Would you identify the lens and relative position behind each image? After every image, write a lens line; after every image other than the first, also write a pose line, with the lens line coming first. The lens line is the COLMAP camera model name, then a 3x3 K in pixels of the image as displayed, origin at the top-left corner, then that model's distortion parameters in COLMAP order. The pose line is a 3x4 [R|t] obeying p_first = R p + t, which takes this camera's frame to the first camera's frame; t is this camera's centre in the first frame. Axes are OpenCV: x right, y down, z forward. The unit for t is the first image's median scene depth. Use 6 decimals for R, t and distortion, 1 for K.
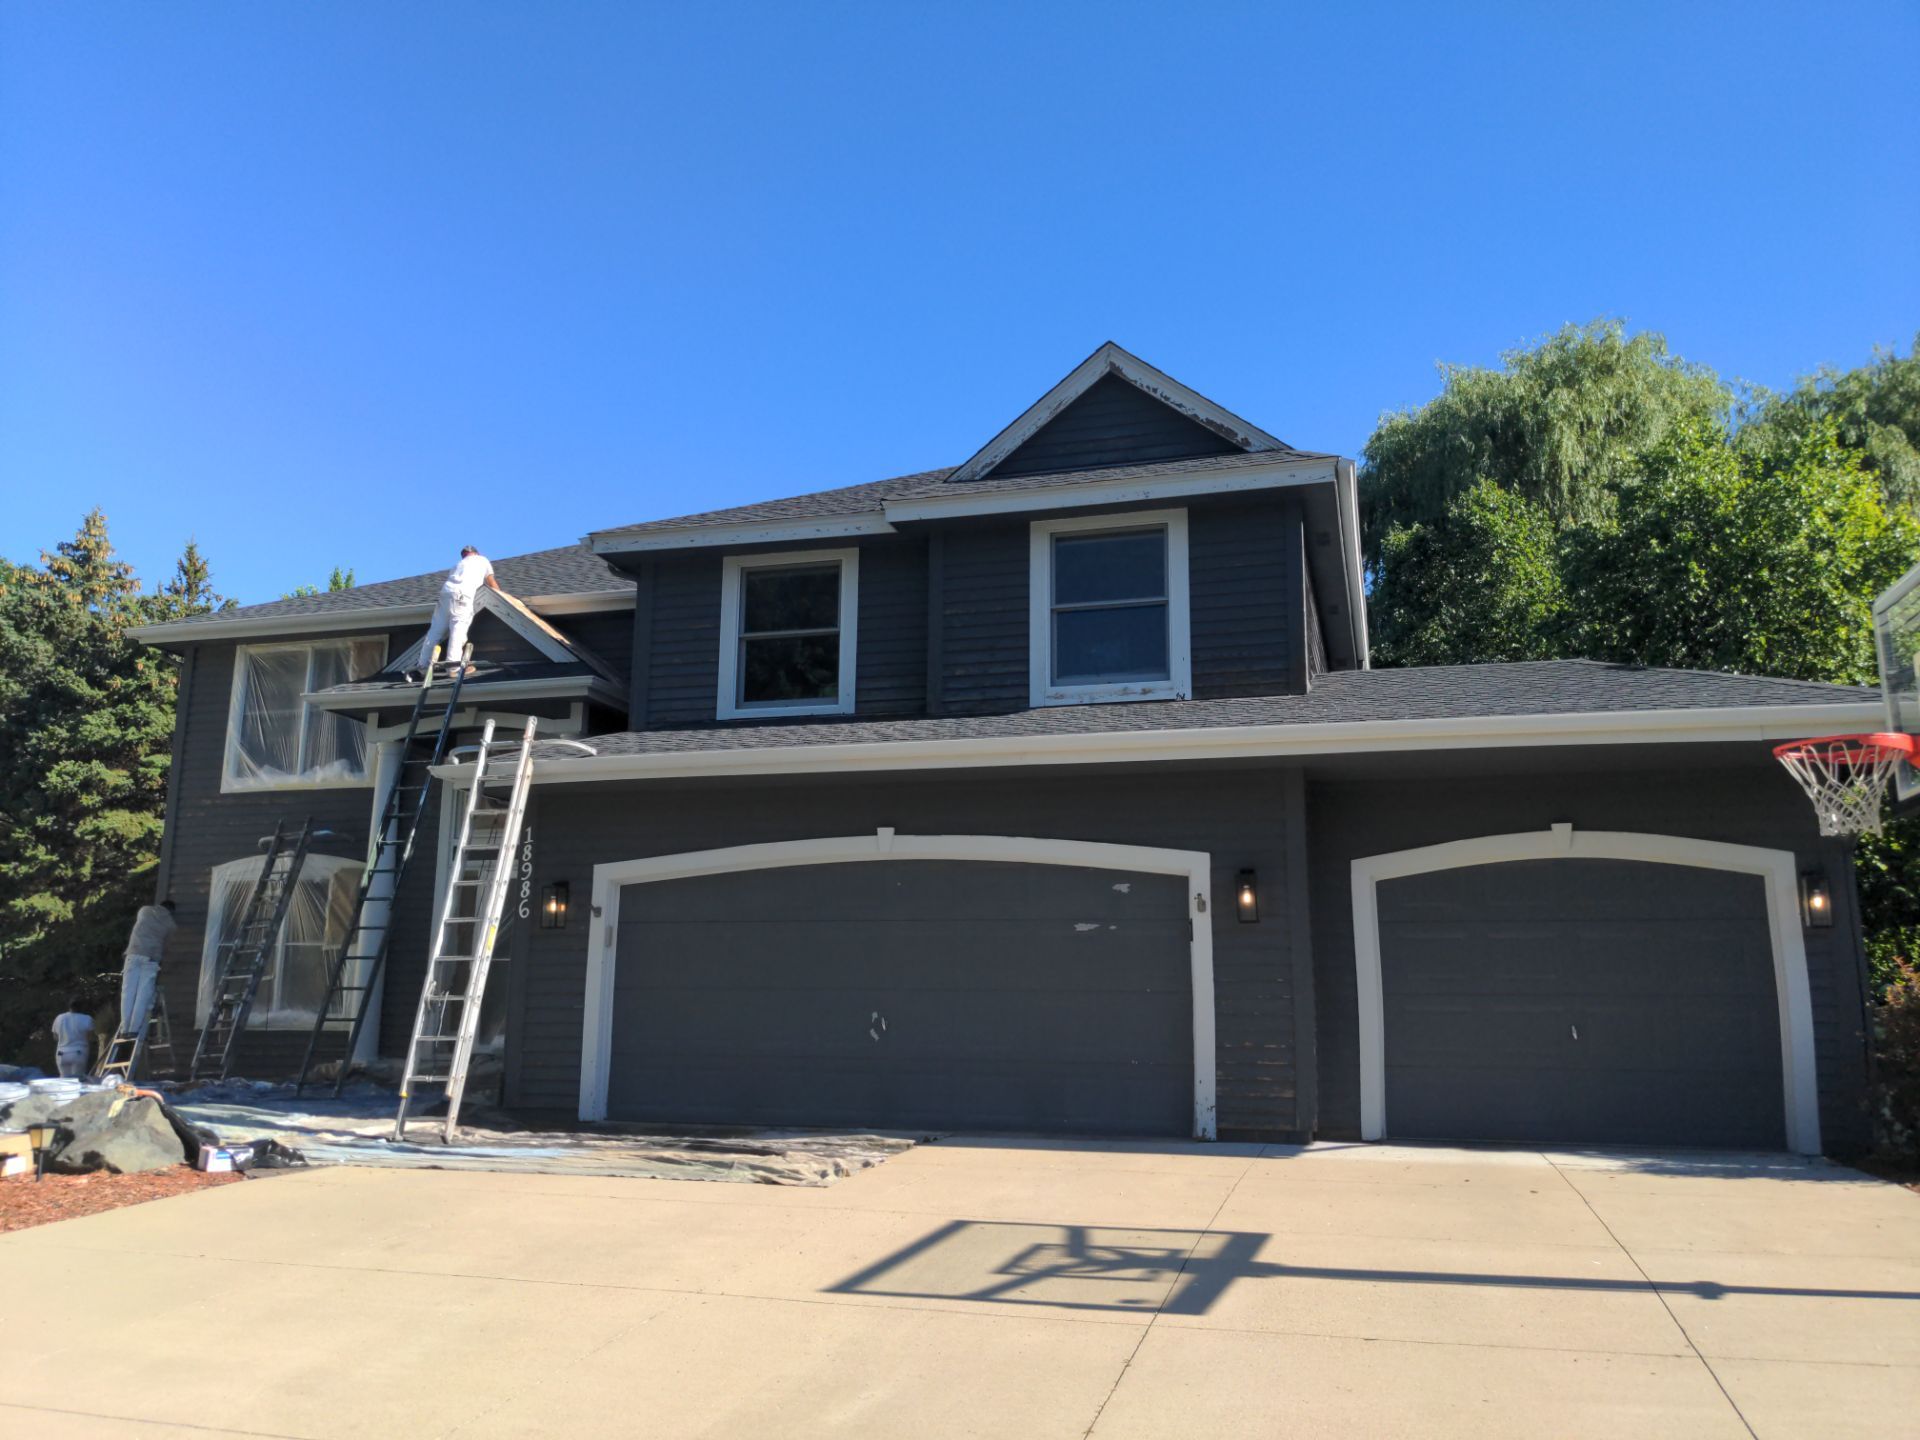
lens RADIAL K [[1649.7, 0, 960.0], [0, 1649.7, 720.0], [0, 0, 1]] dist [-0.002261, 0.000348]
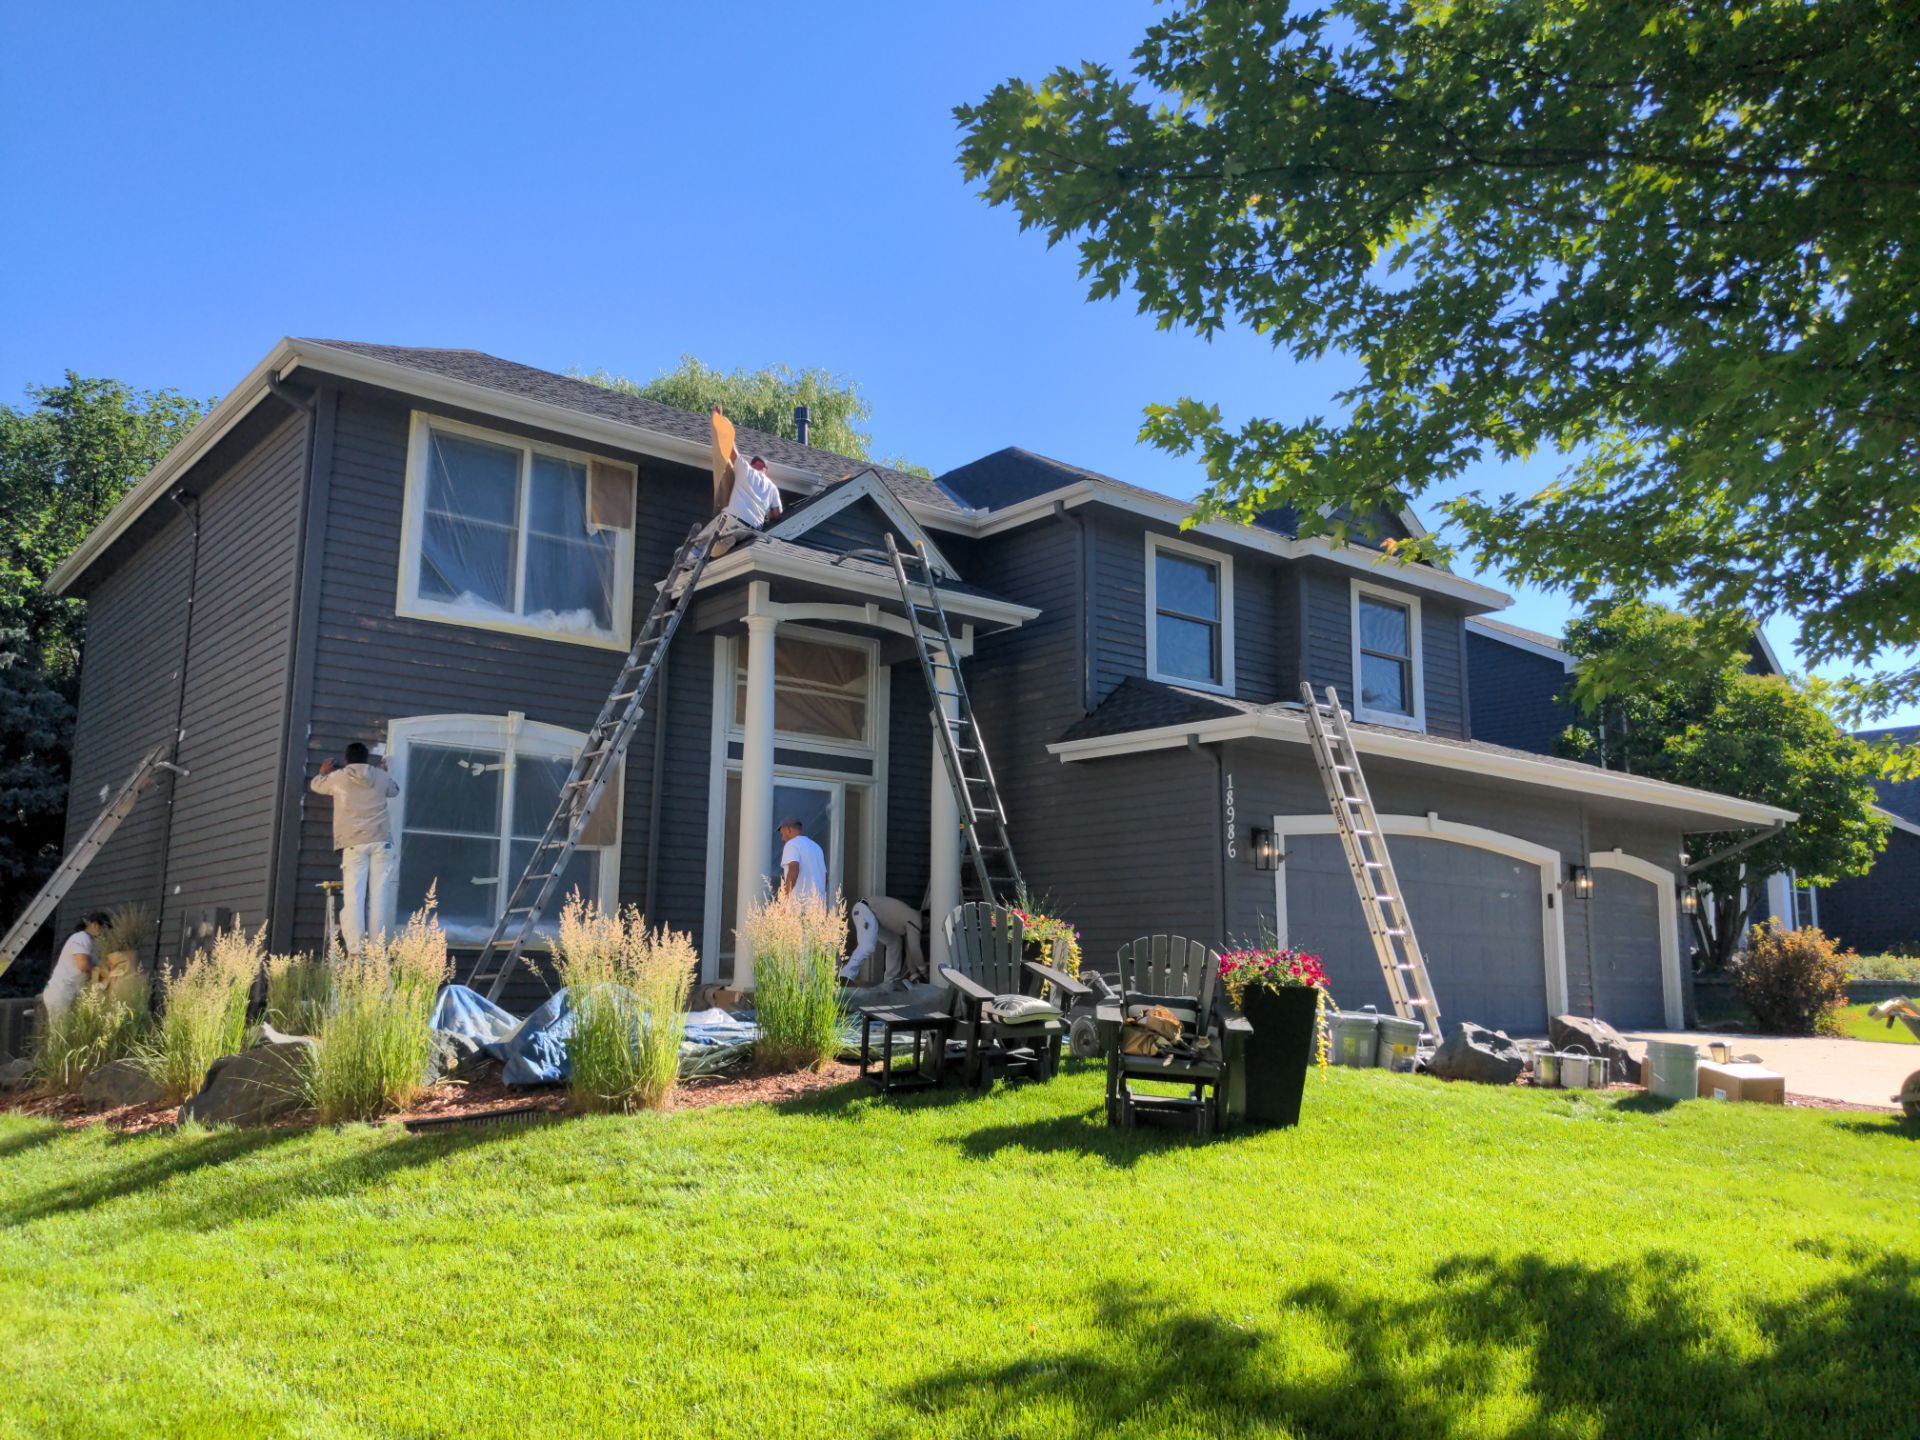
lens RADIAL K [[1415.1, 0, 960.0], [0, 1415.1, 720.0], [0, 0, 1]] dist [-0.020425, 0.002310]
pose [[0.553261, 0.137627, 0.821560, -0.830335], [-0.170793, 0.984046, -0.049829, 0.079824], [-0.815311, -0.112748, 0.567940, 0.481894]]
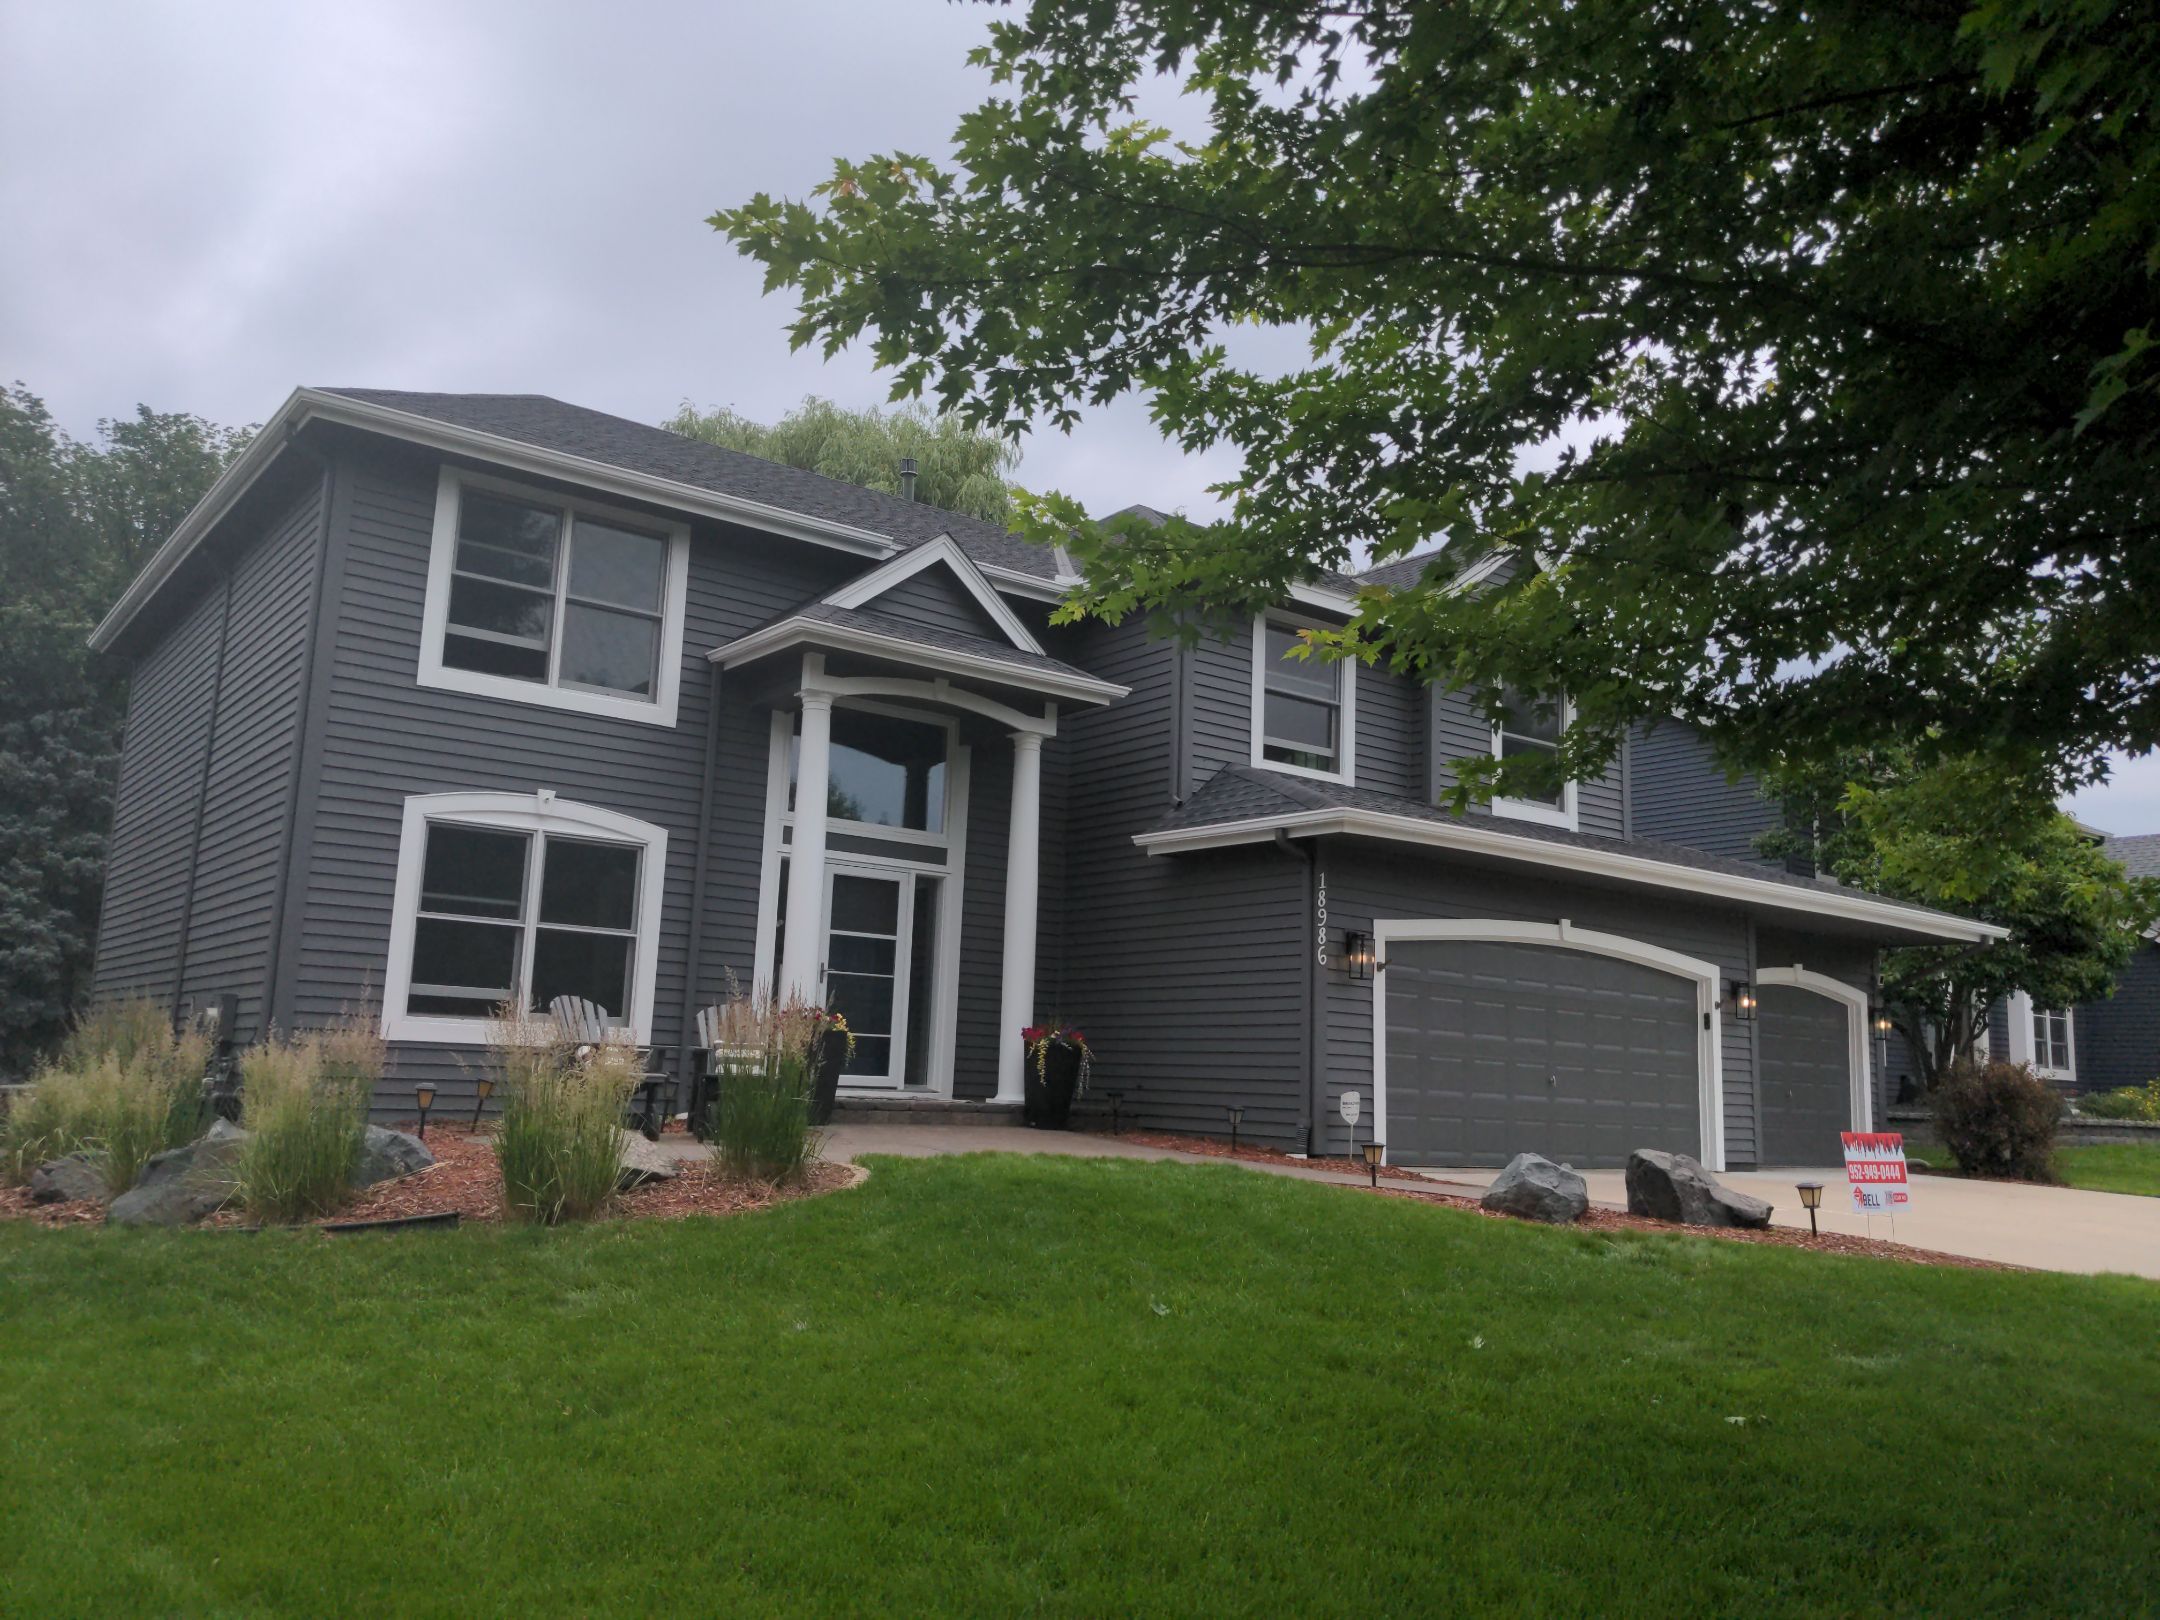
lens RADIAL K [[1577.4, 0, 1080.0], [0, 1577.4, 810.0], [0, 0, 1]] dist [-0.000440, -0.006536]
pose [[0.588865, 0.142398, 0.795588, -0.813195], [-0.192760, 0.980696, -0.032855, 0.065512], [-0.784908, -0.134010, 0.604946, 0.427449]]
